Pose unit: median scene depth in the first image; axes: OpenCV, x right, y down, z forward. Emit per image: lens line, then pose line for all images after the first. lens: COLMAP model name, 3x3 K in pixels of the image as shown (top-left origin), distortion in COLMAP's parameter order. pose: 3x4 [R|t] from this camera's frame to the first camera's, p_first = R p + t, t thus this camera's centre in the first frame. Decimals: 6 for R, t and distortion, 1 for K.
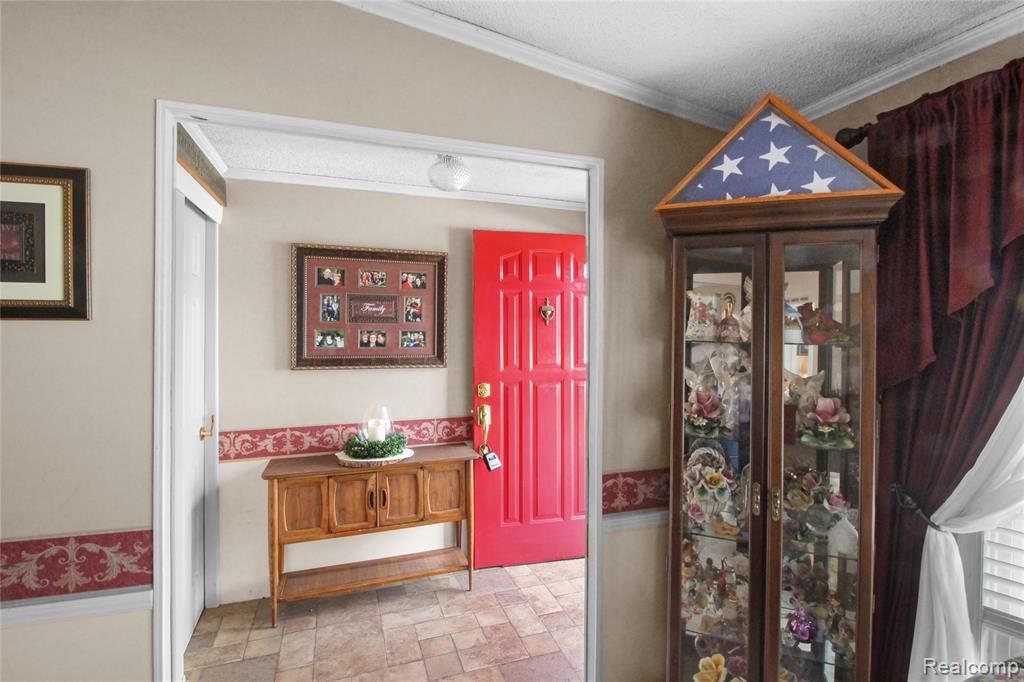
lens RADIAL K [[485.4, 0, 513.8], [0, 485.4, 326.5], [0, 0, 1]] dist [0.002188, -0.015534]
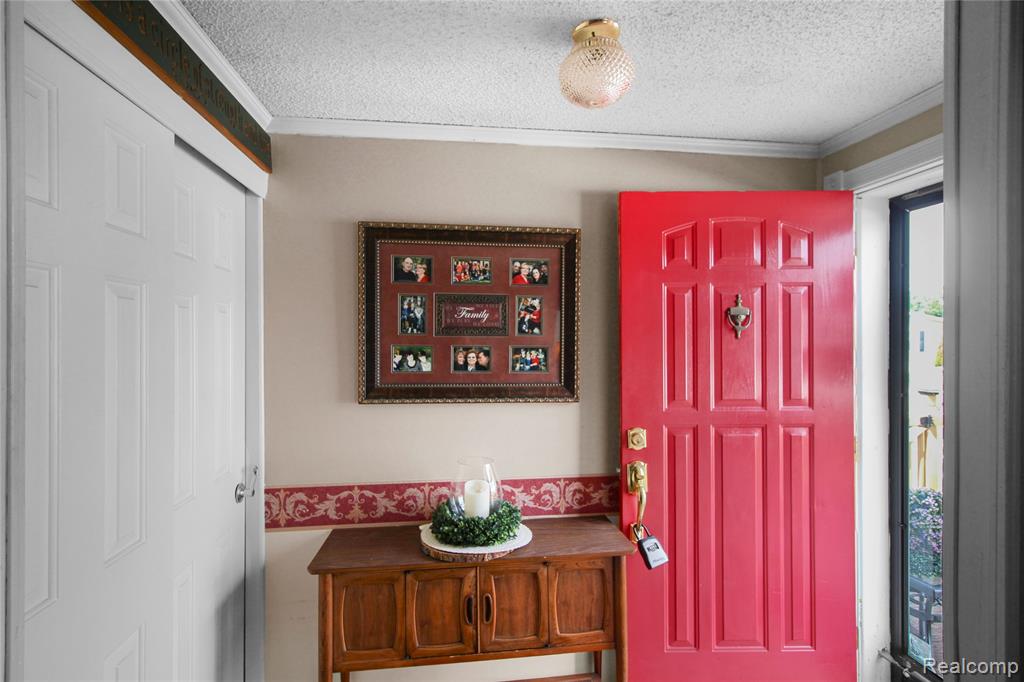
lens RADIAL K [[492.0, 0, 512.0], [0, 492.0, 341.0], [0, 0, 1]] dist [-0.000438, 0.000094]
pose [[0.976587, -0.002046, -0.215115, -0.087607], [0.003679, 0.999967, 0.007195, -0.004708], [0.215094, -0.007818, 0.976562, 0.343701]]
